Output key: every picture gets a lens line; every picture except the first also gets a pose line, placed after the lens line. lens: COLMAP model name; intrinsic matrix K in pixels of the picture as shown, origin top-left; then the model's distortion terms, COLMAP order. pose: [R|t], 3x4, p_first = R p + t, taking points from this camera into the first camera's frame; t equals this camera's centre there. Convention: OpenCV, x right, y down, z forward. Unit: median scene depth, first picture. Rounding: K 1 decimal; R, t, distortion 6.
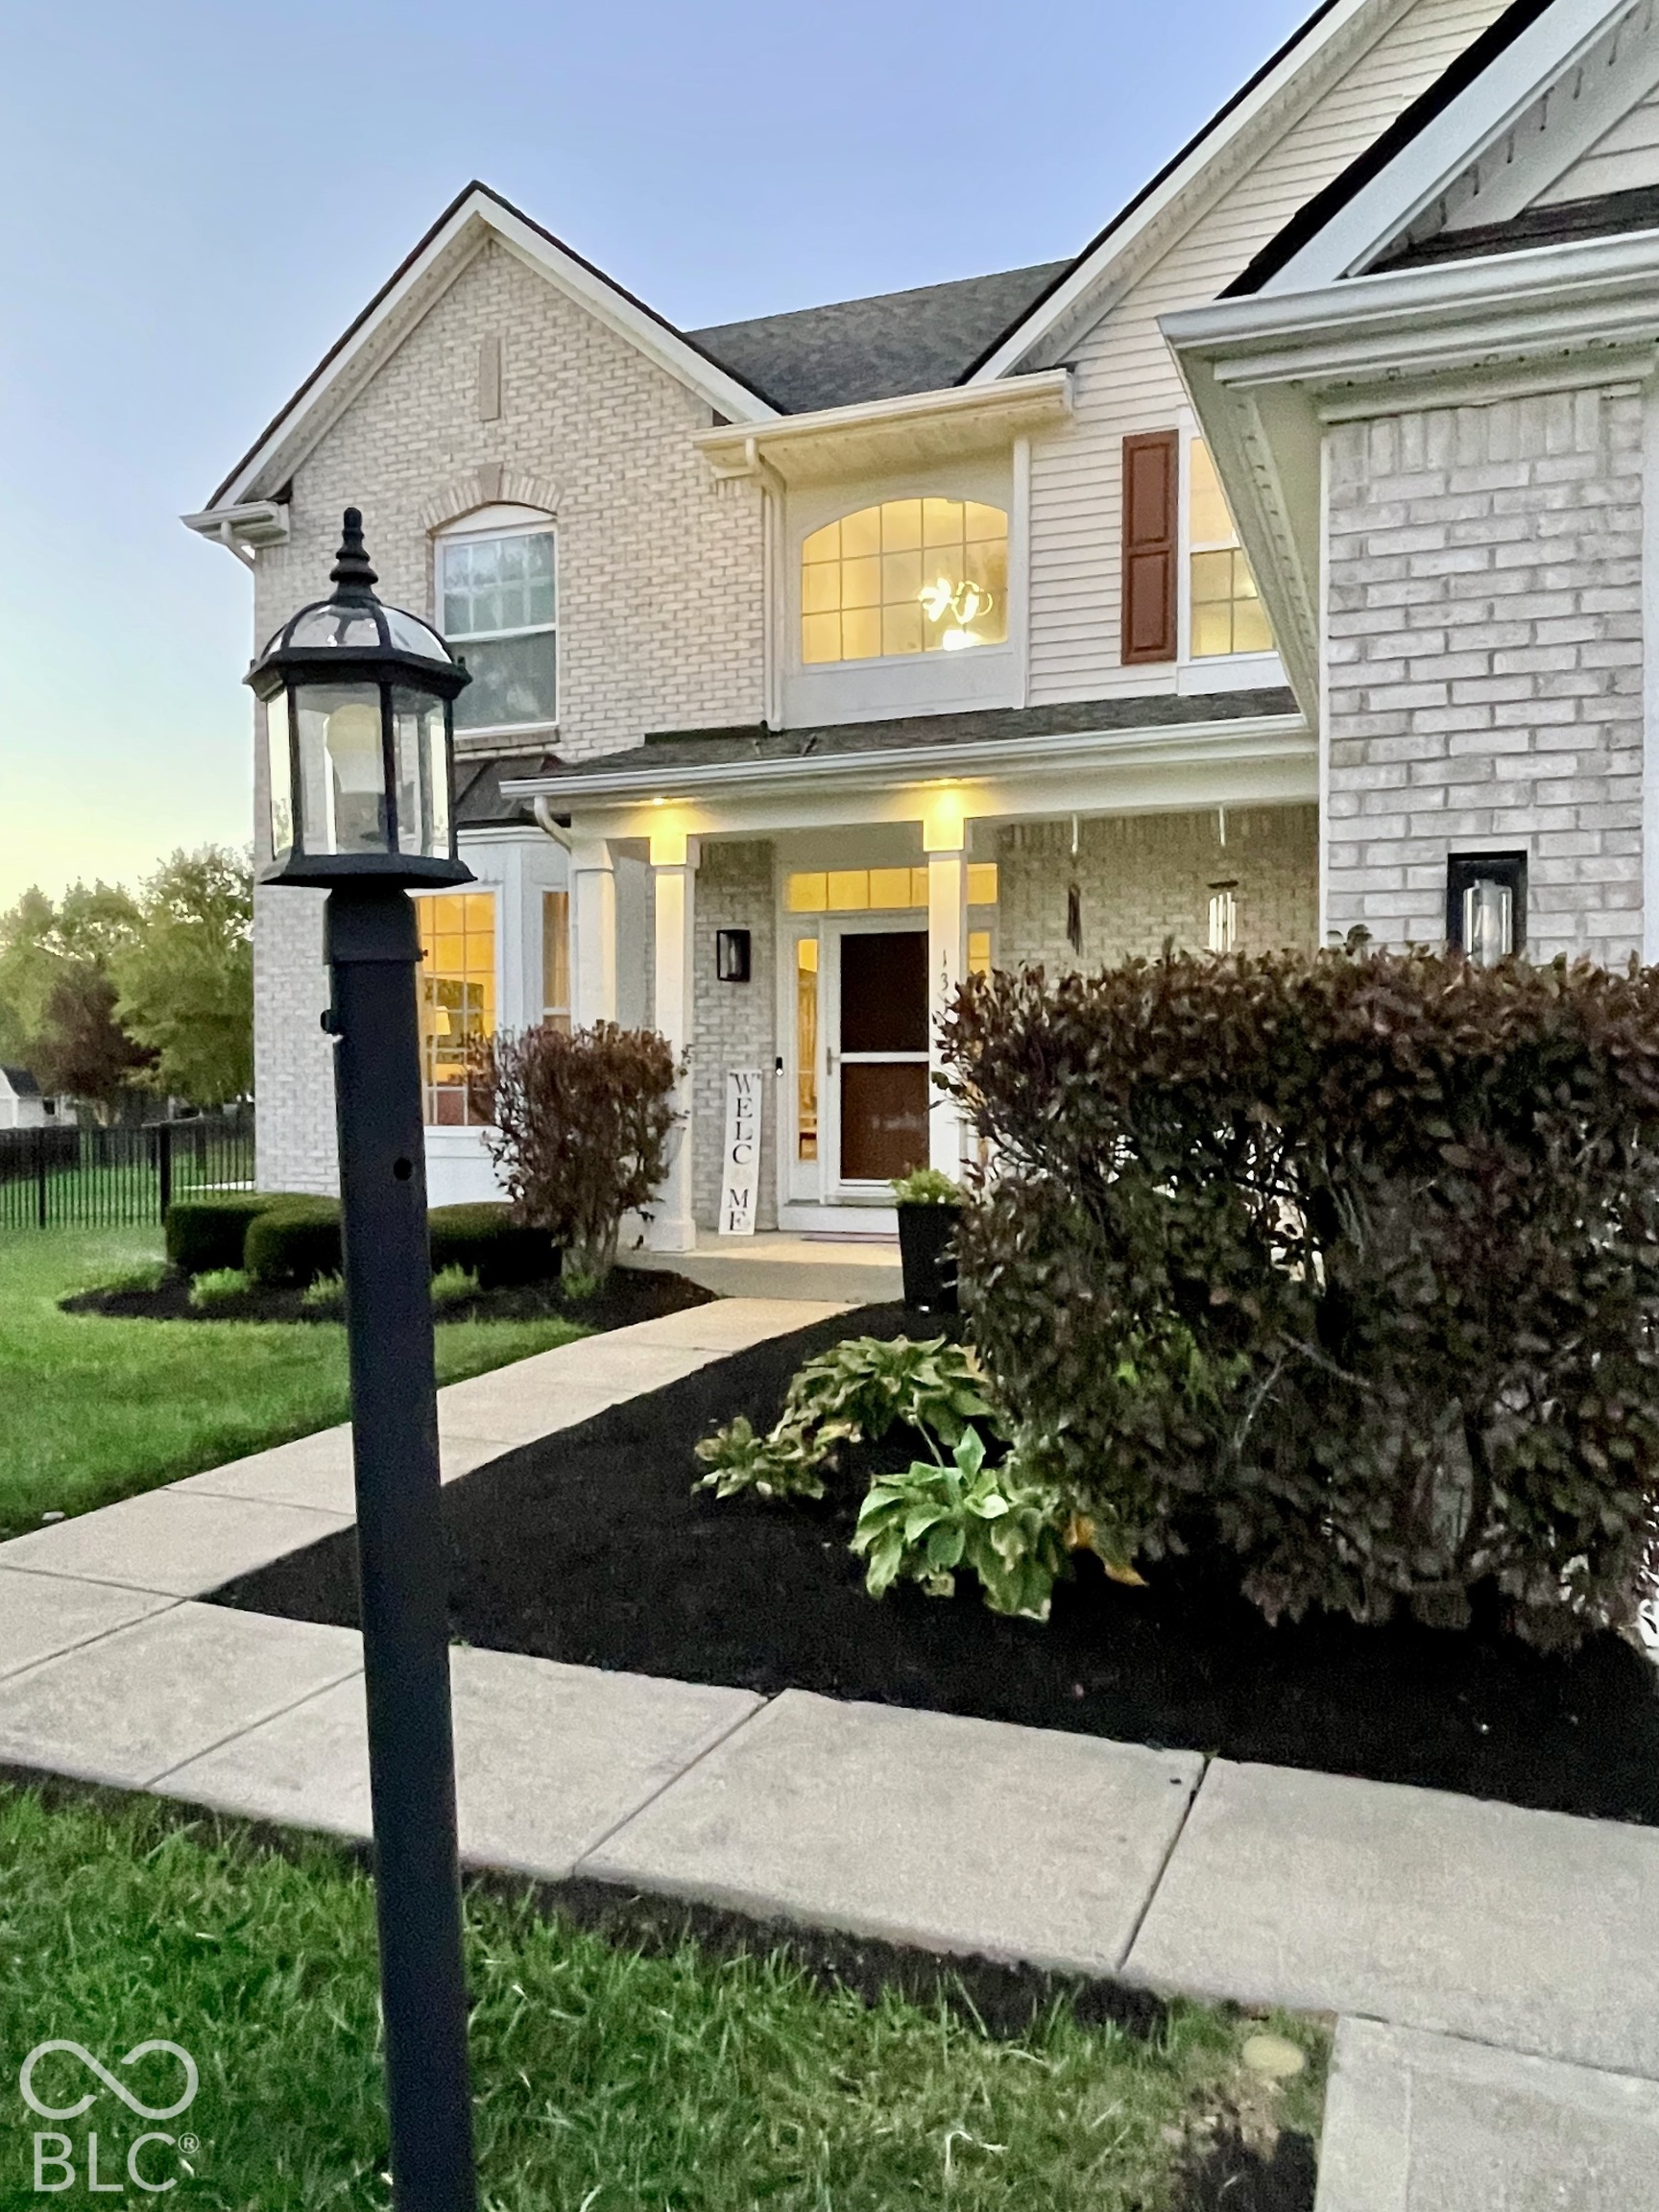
lens RADIAL K [[1514.7, 0, 829.5], [0, 1514.7, 1106.0], [0, 0, 1]] dist [-0.002967, -0.003031]
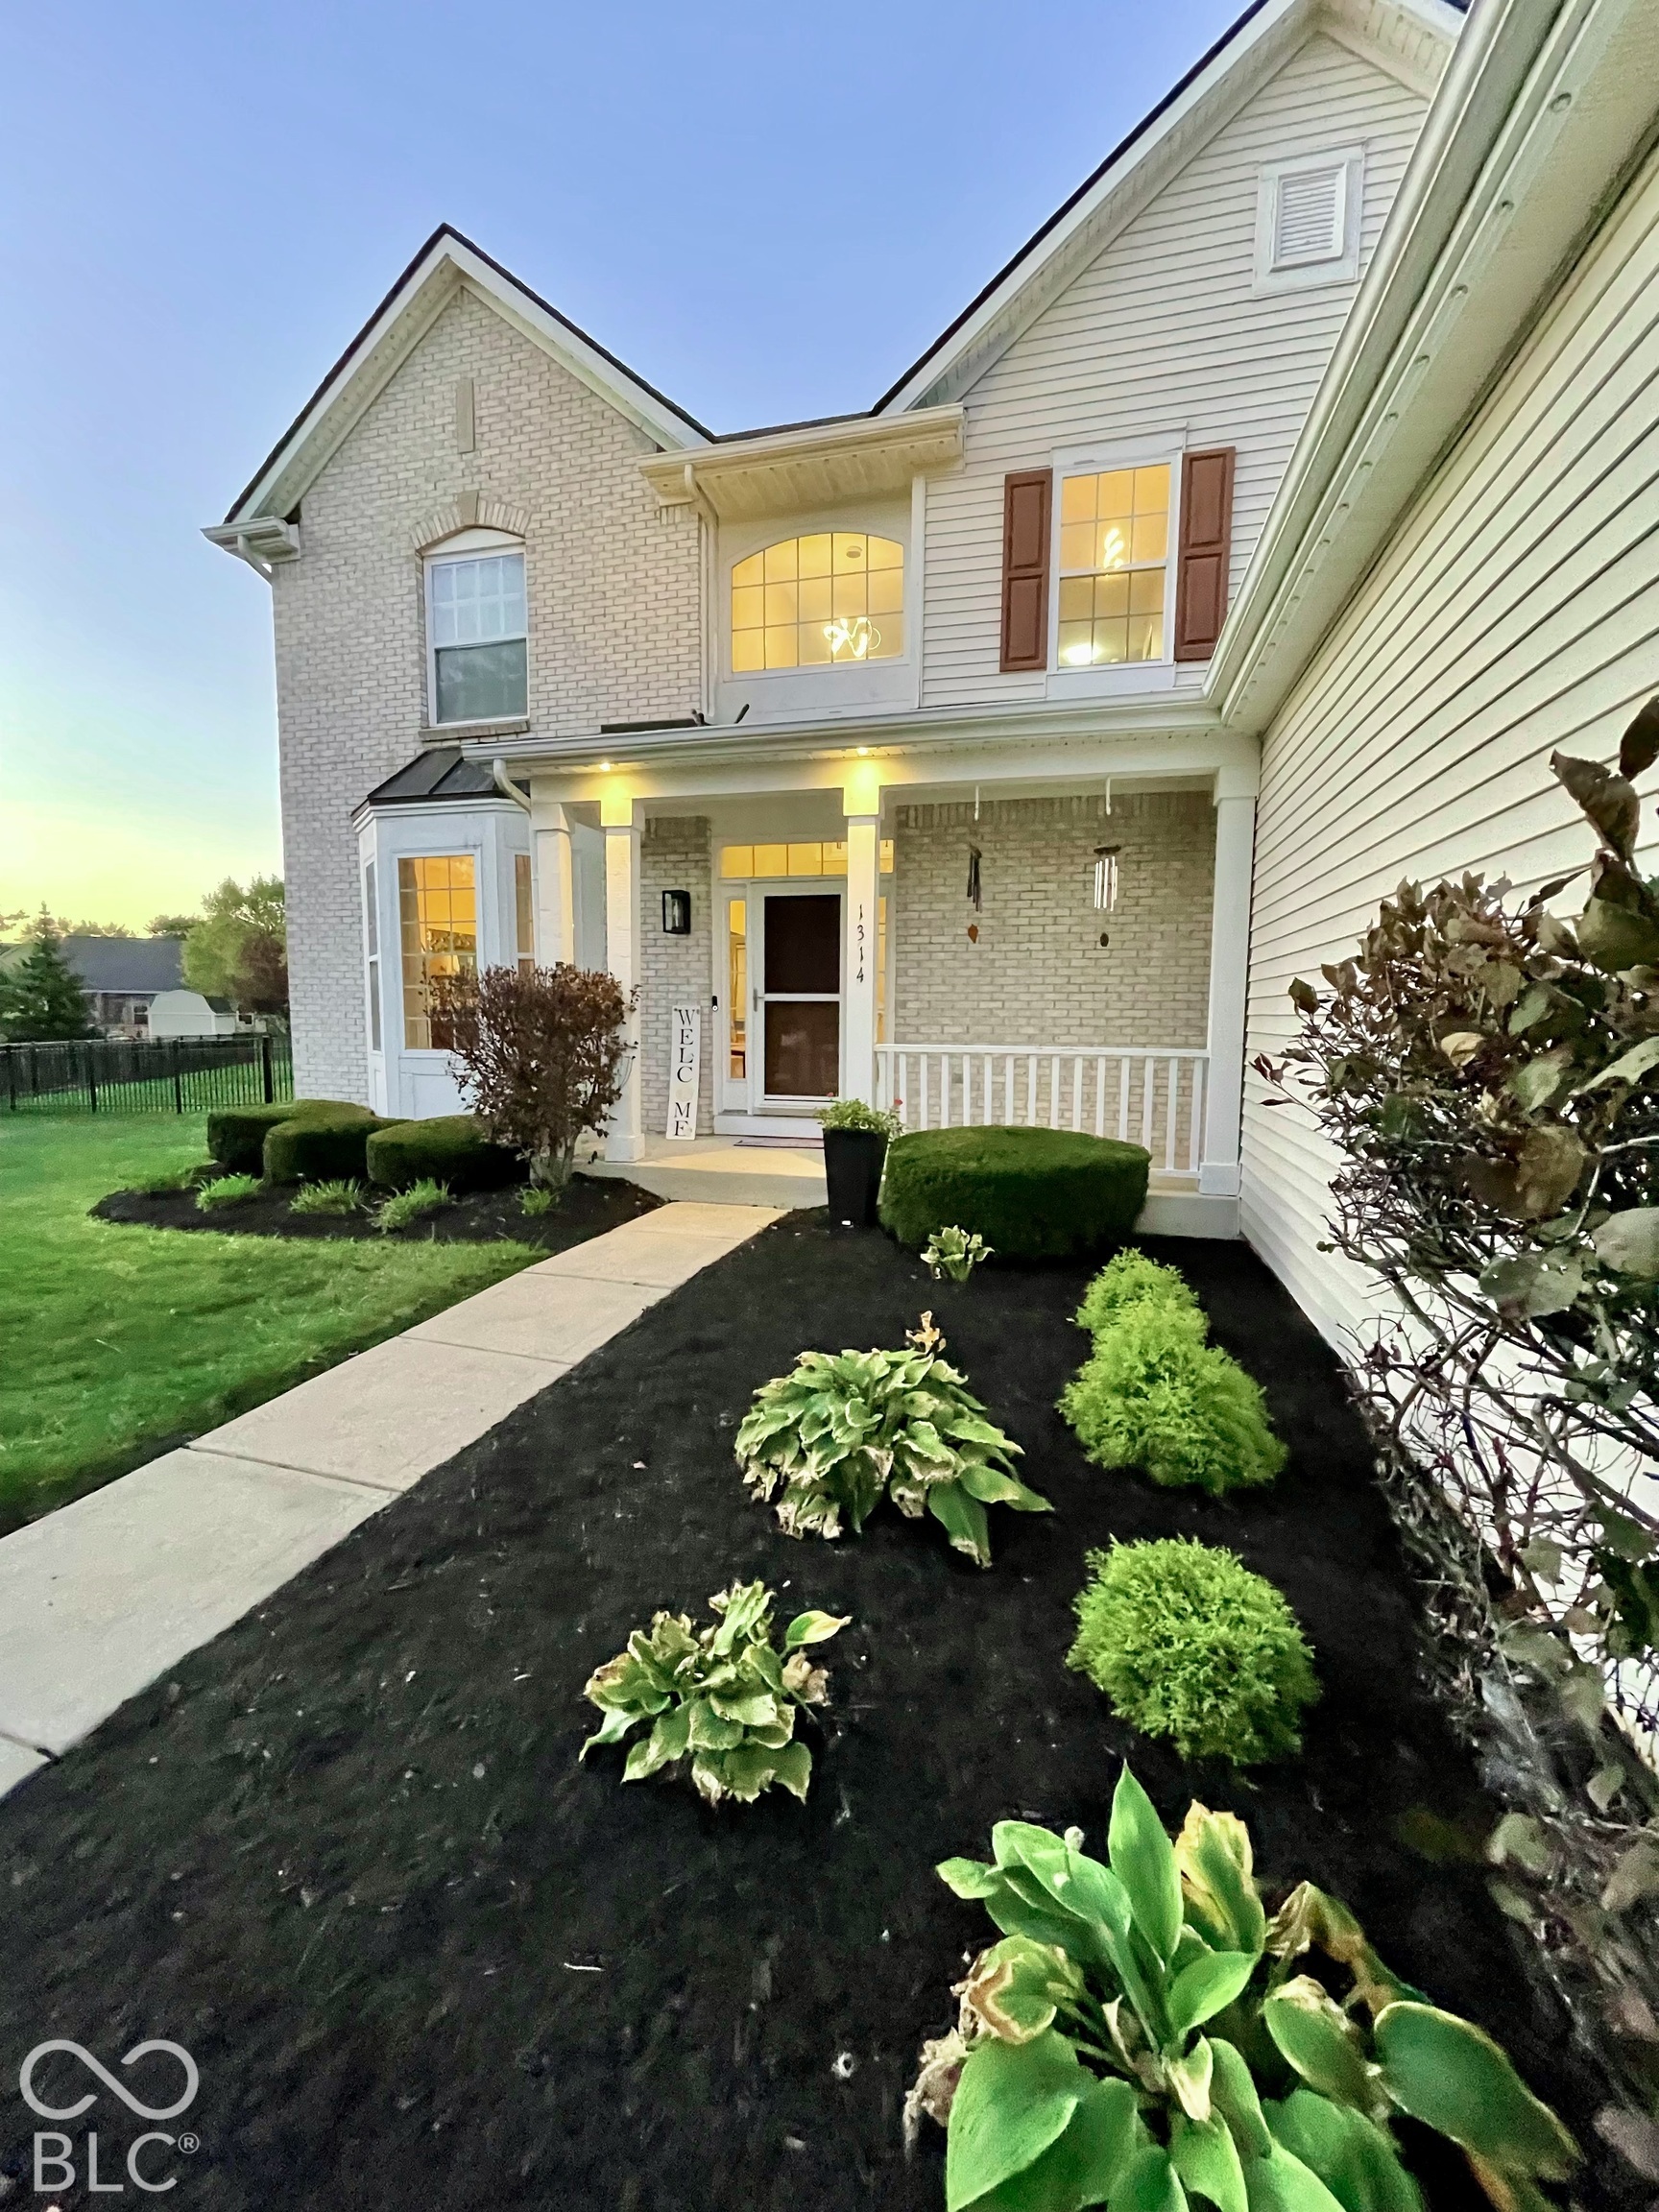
lens RADIAL K [[821.5, 0, 826.7], [0, 821.5, 1091.3], [0, 0, 1]] dist [-0.000774, 0.000155]
pose [[0.994352, -0.000654, 0.106129, -0.014079], [-0.008429, 0.996336, 0.085115, -0.013282], [-0.105796, -0.085528, 0.990703, 0.333284]]
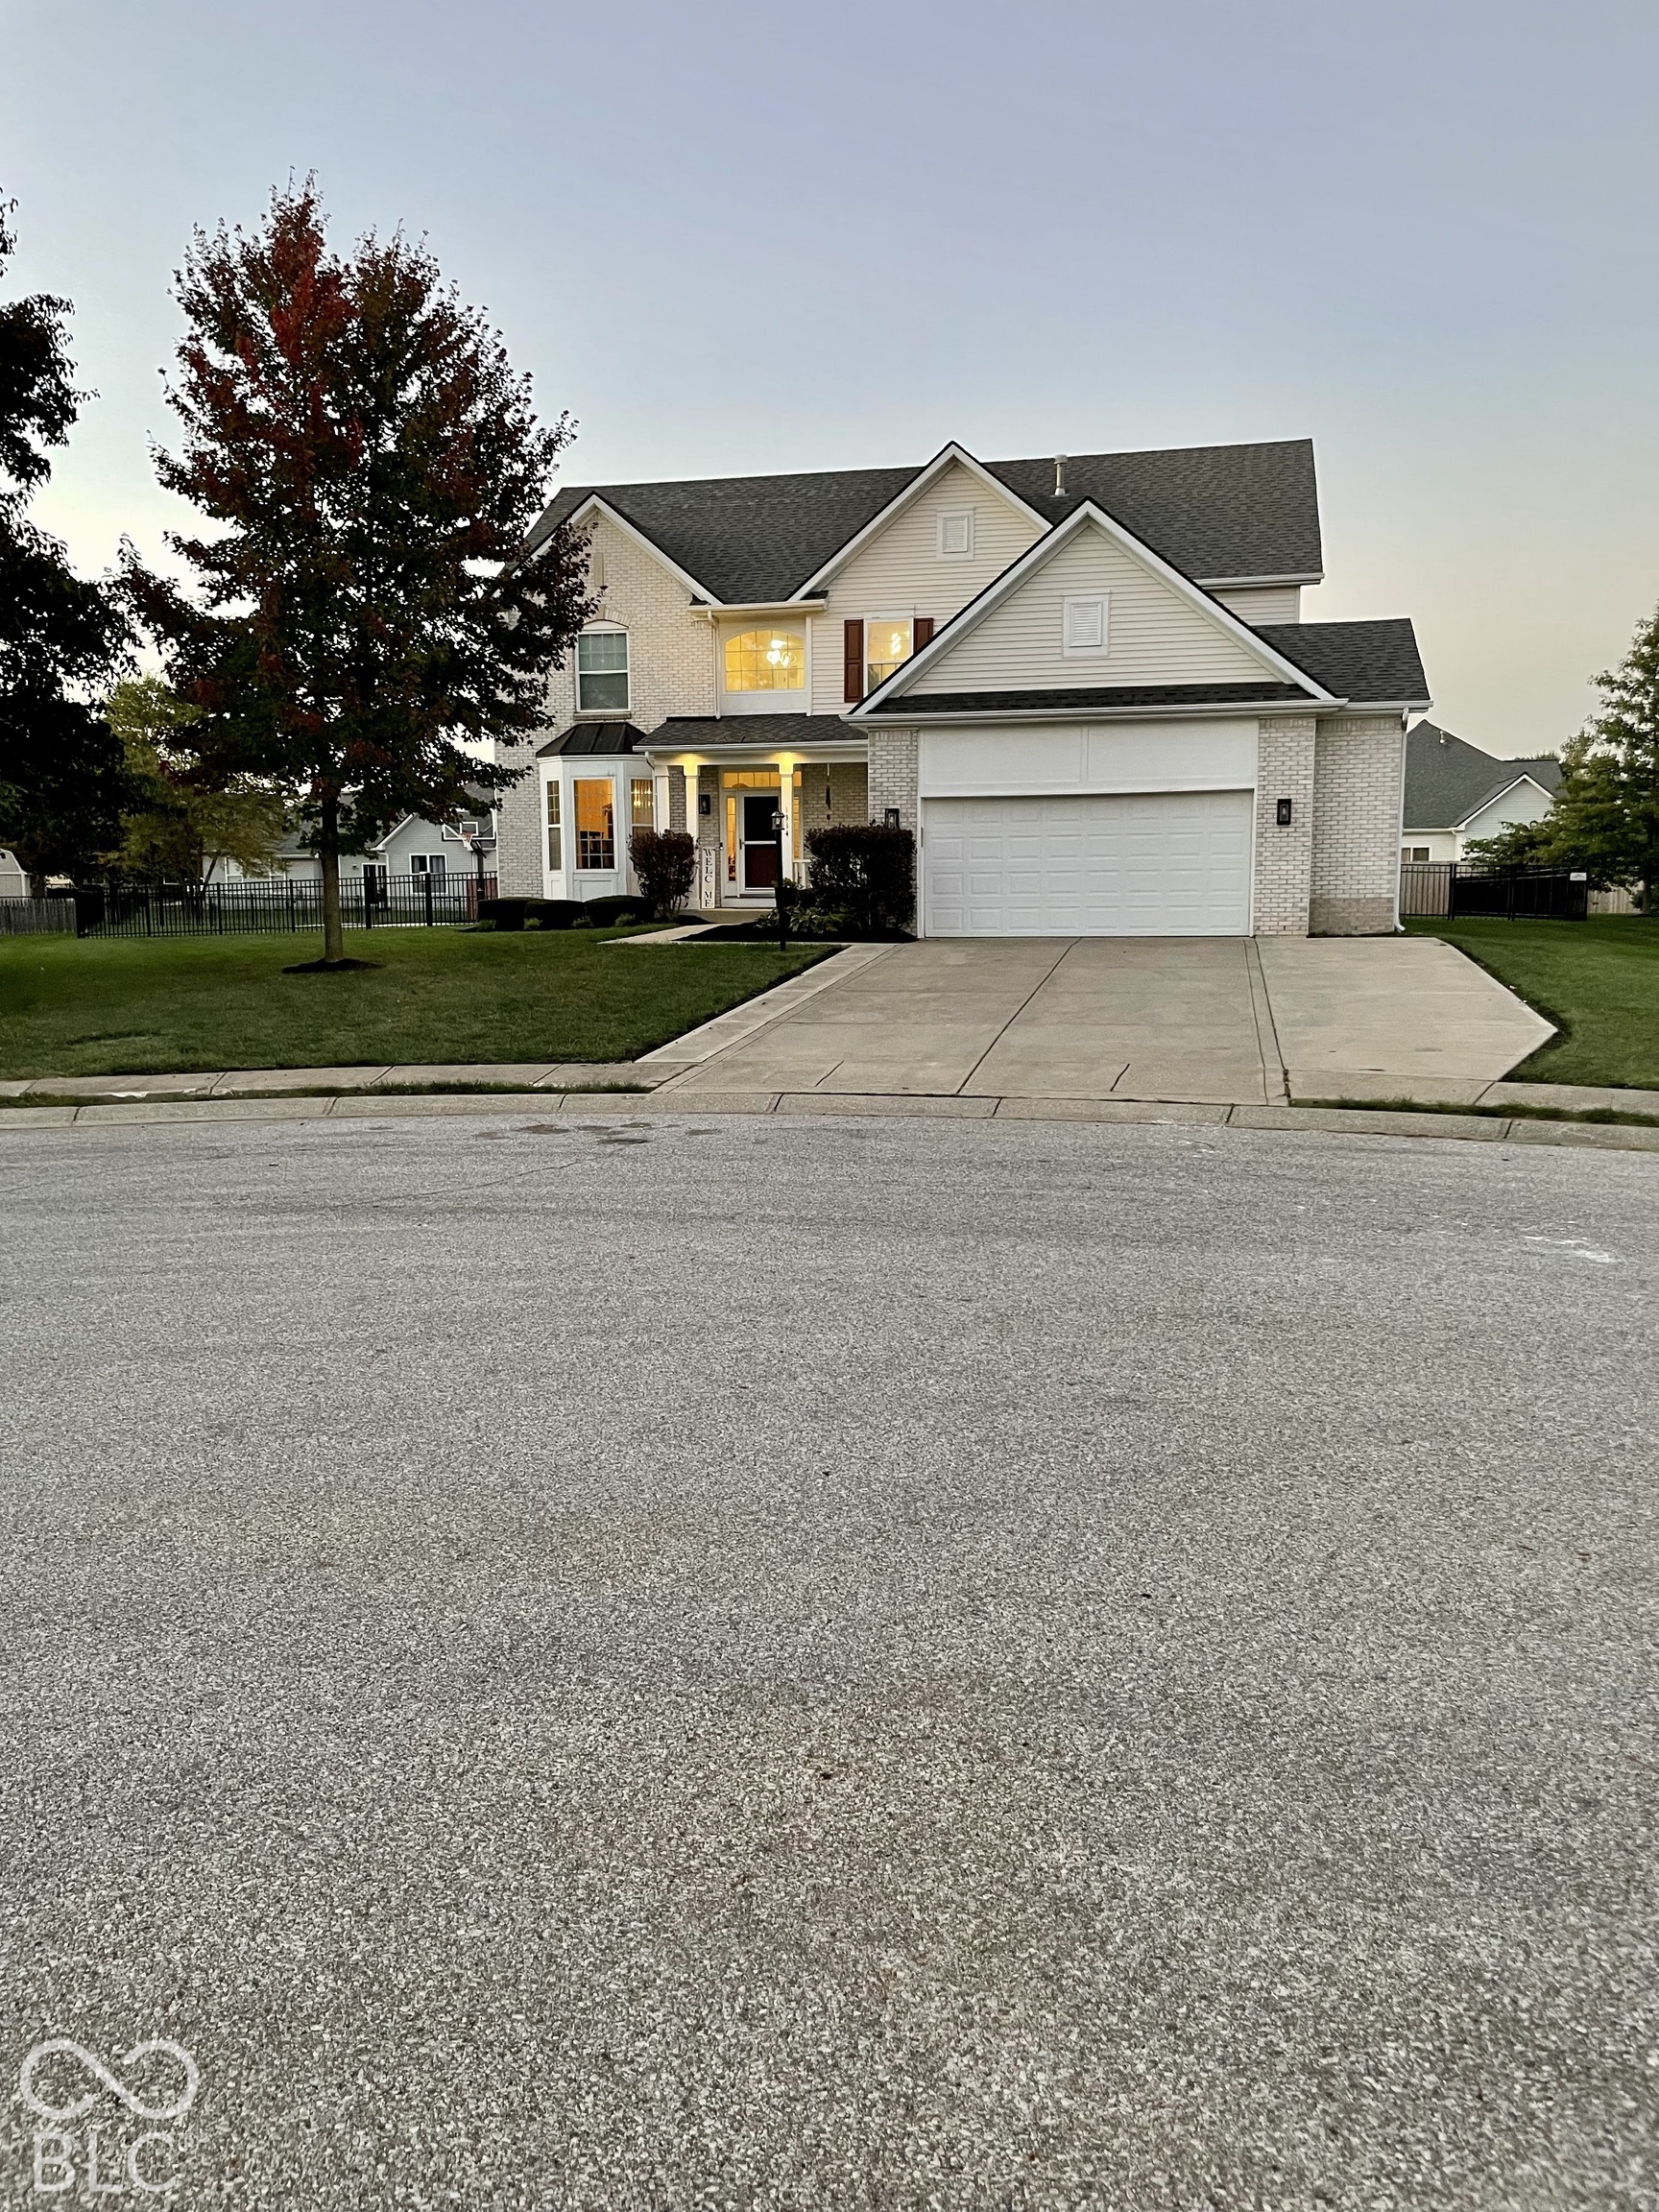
lens RADIAL K [[2226.7, 0, 829.5], [0, 2226.7, 1106.0], [0, 0, 1]] dist [0.011344, 0.003749]
pose [[0.989873, -0.024667, 0.139793, -0.433270], [0.011872, 0.995722, 0.091629, 0.079693], [-0.141455, -0.089042, 0.985932, -3.148366]]
